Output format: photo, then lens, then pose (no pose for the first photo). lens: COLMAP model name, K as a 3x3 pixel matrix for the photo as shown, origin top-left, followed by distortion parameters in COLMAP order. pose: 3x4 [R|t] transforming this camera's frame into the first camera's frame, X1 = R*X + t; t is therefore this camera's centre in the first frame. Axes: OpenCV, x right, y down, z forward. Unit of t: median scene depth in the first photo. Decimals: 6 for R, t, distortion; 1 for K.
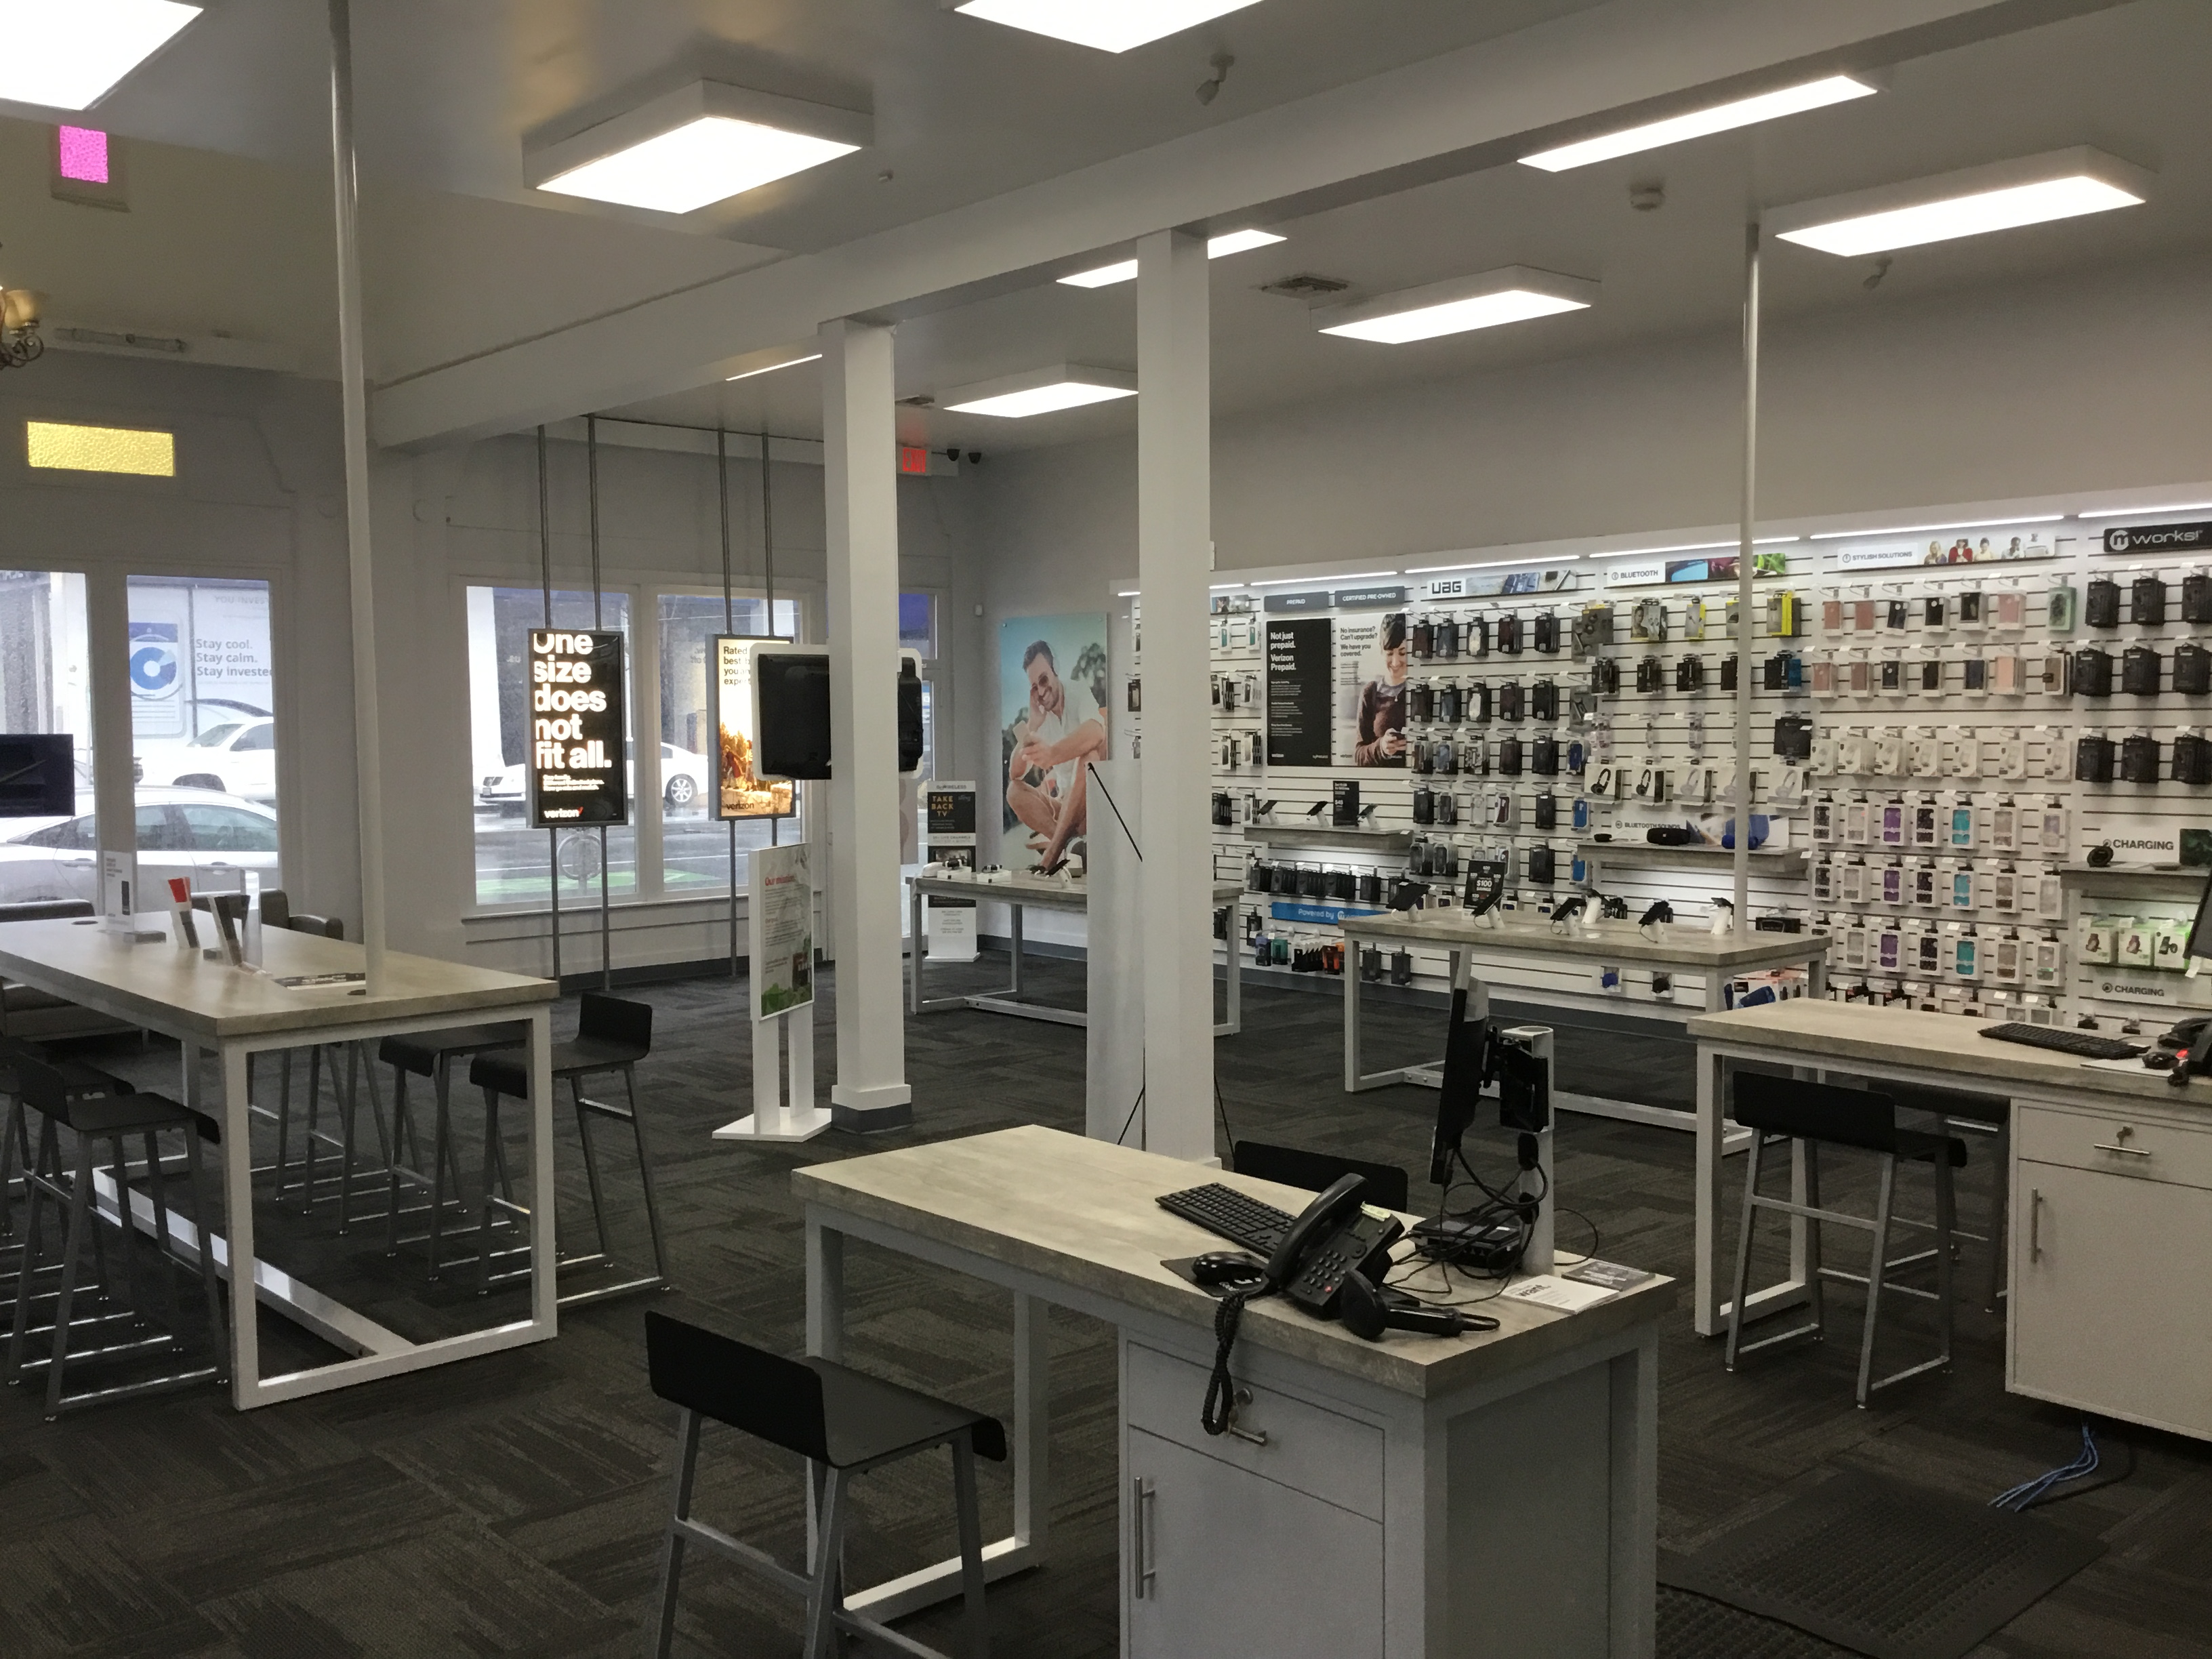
lens RADIAL K [[2002.3, 0, 1113.0], [0, 2002.3, 835.1], [0, 0, 1]] dist [-0.003984, 0.000000]
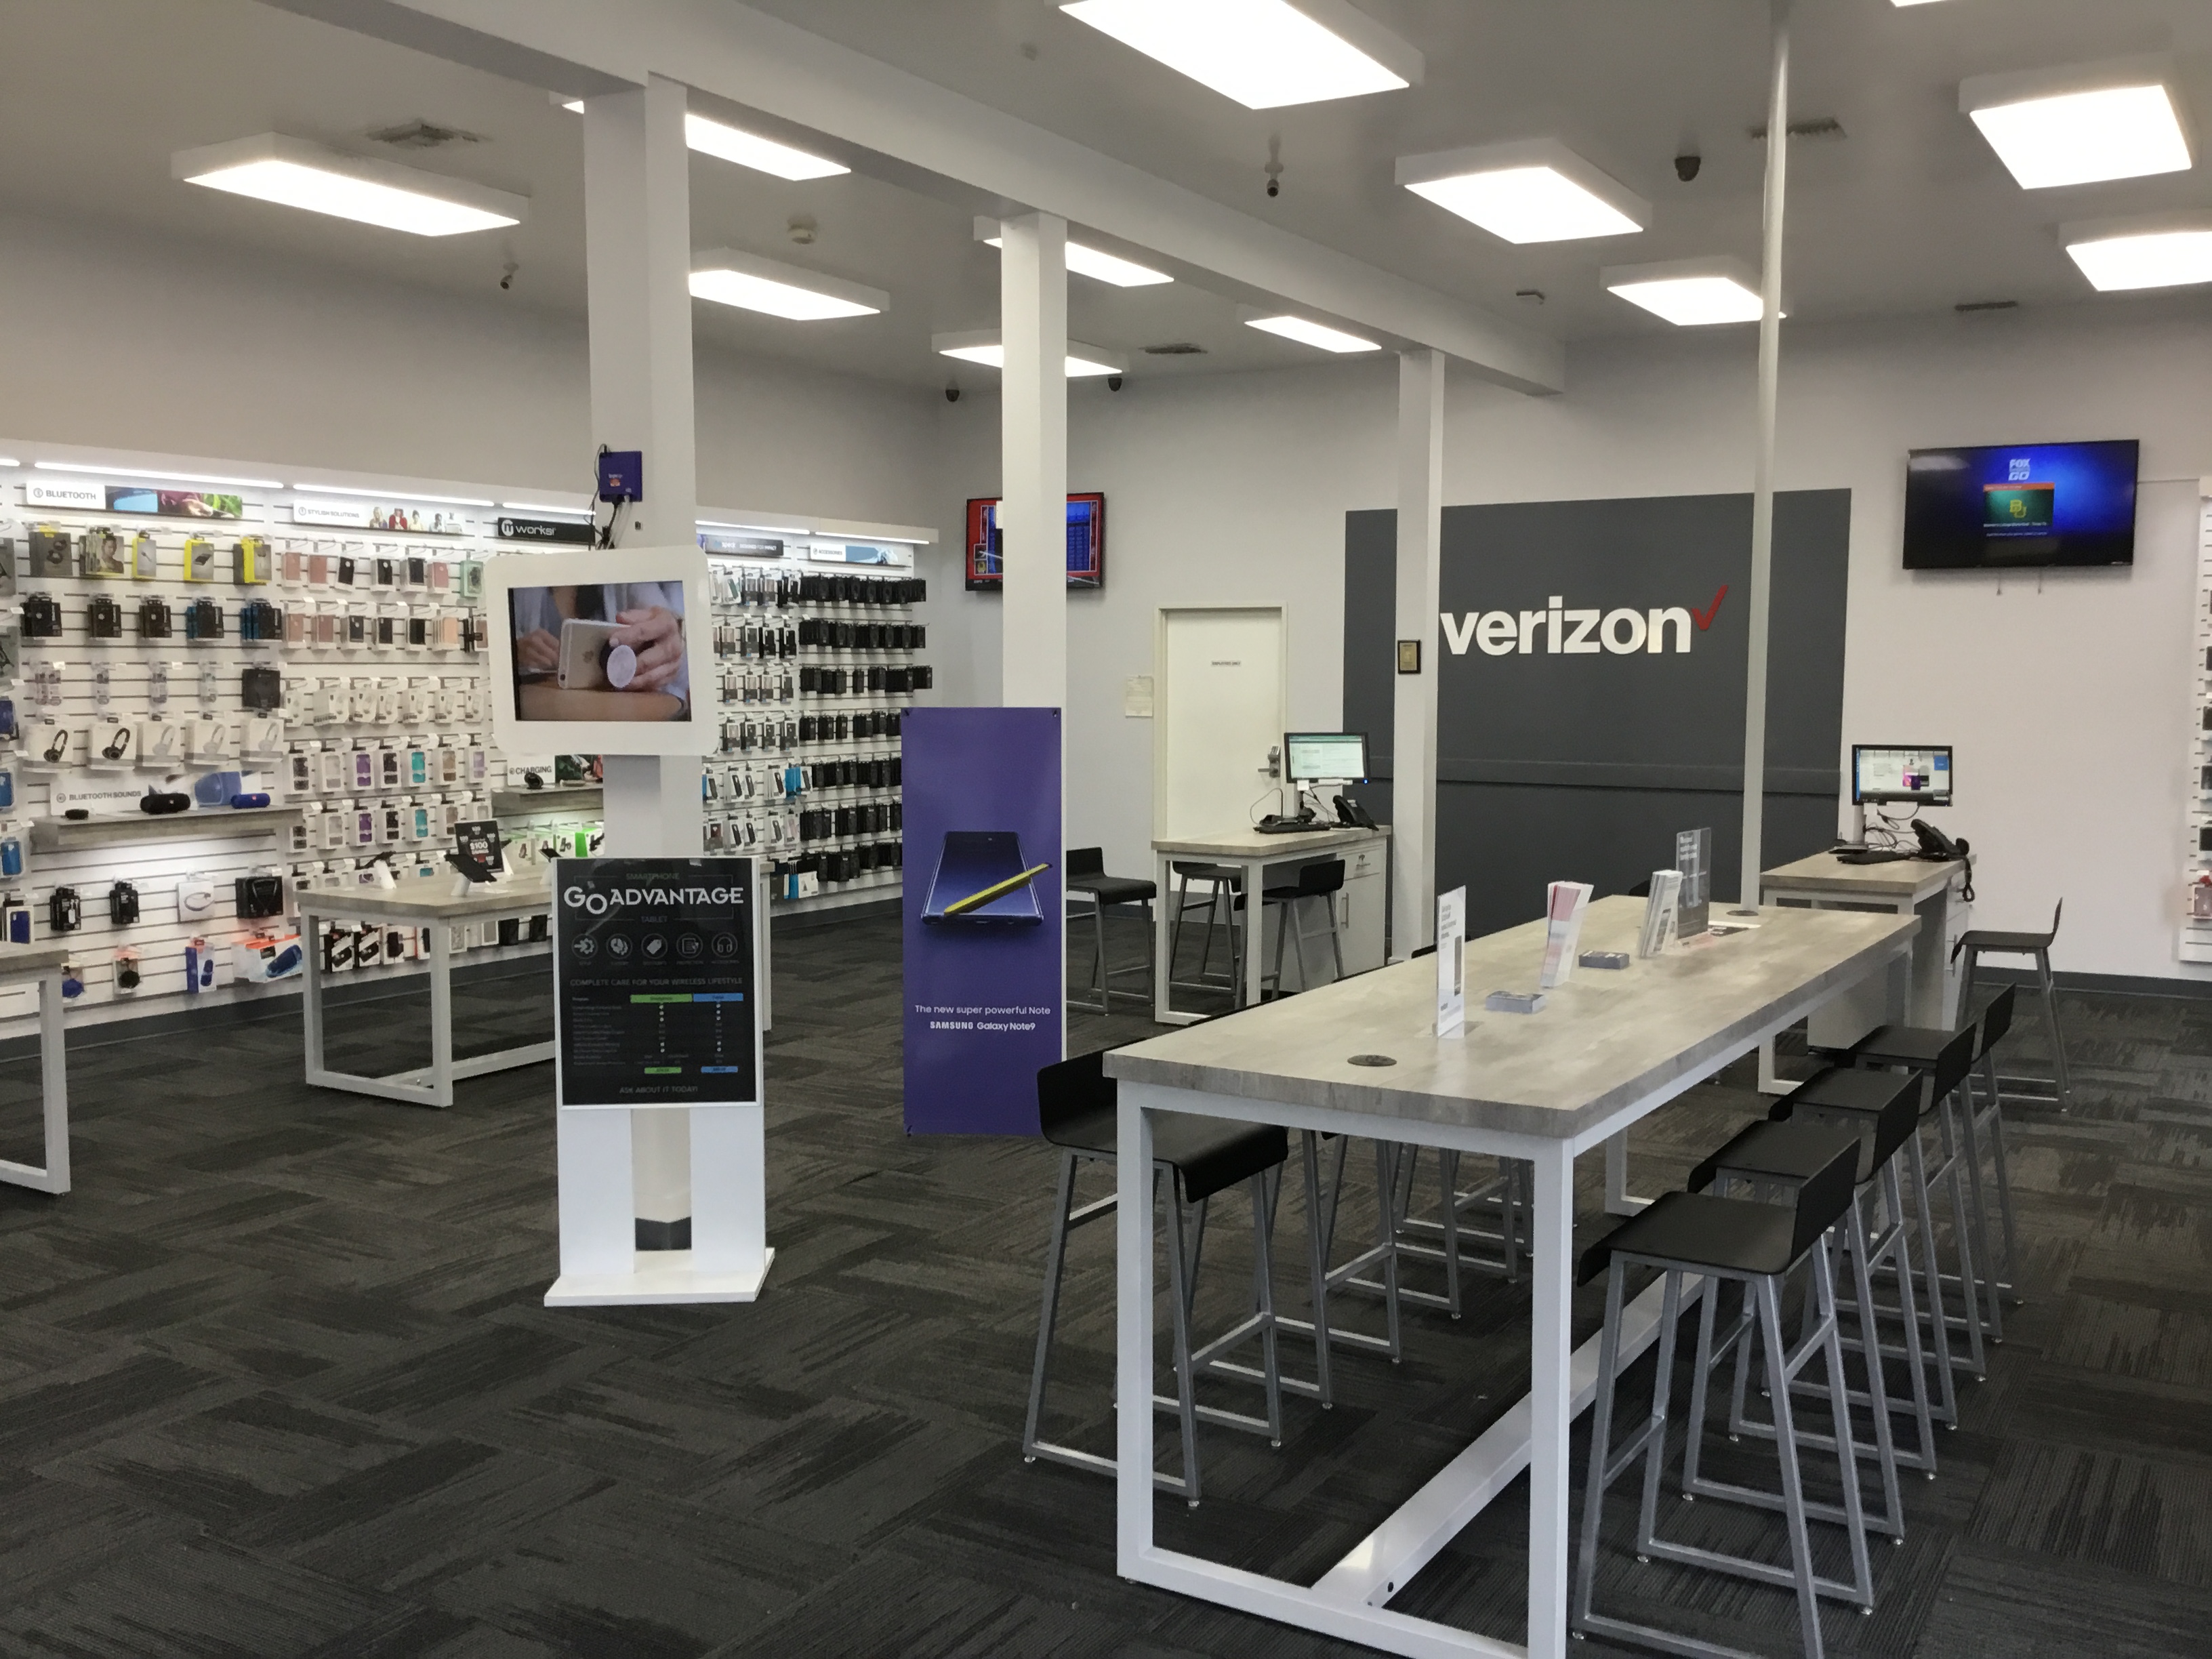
lens RADIAL K [[2002.3, 0, 1103.6], [0, 2002.3, 825.8], [0, 0, 1]] dist [-0.003984, 0.000000]
pose [[-0.300321, -0.068537, 0.951373, -0.725909], [0.055464, 0.994473, 0.089151, -0.047820], [-0.952224, 0.079540, -0.294860, 0.923603]]
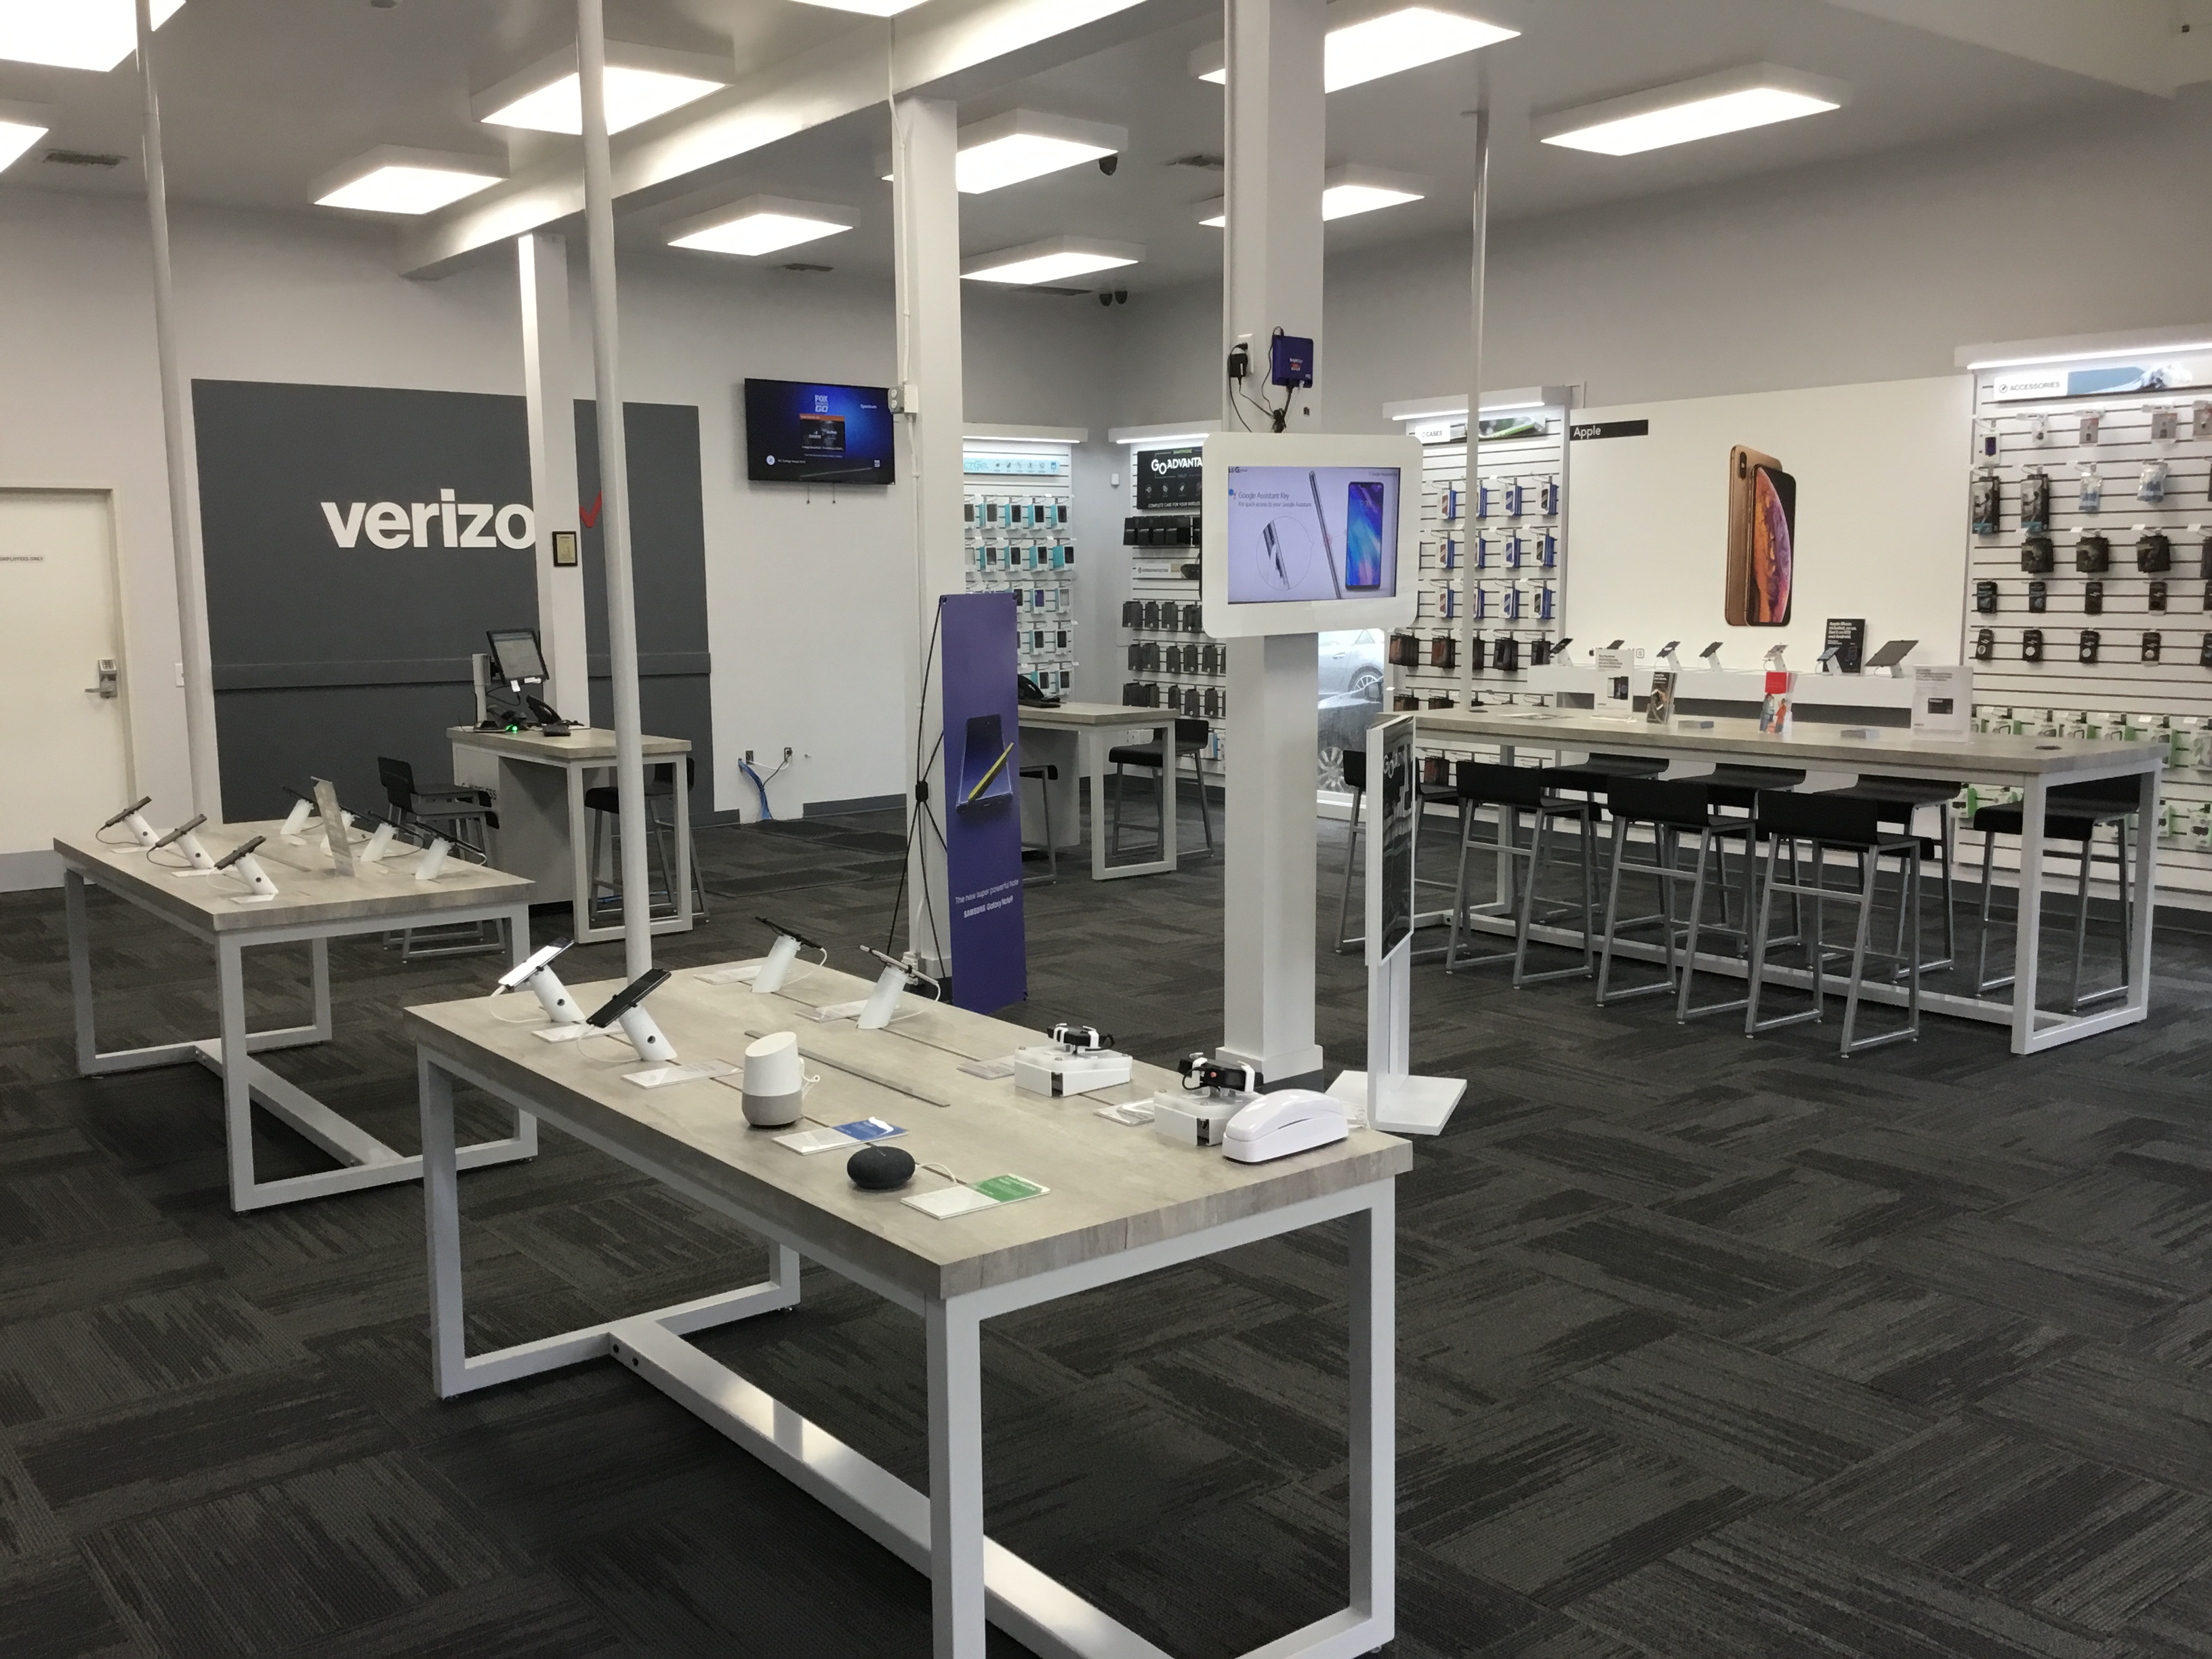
lens RADIAL K [[2002.3, 0, 1096.5], [0, 2002.3, 834.3], [0, 0, 1]] dist [-0.003984, 0.000000]
pose [[-0.997941, 0.000529, 0.064142, 0.548750], [0.012400, 0.982694, 0.184820, -0.107312], [-0.062934, 0.185235, -0.980677, 2.094862]]
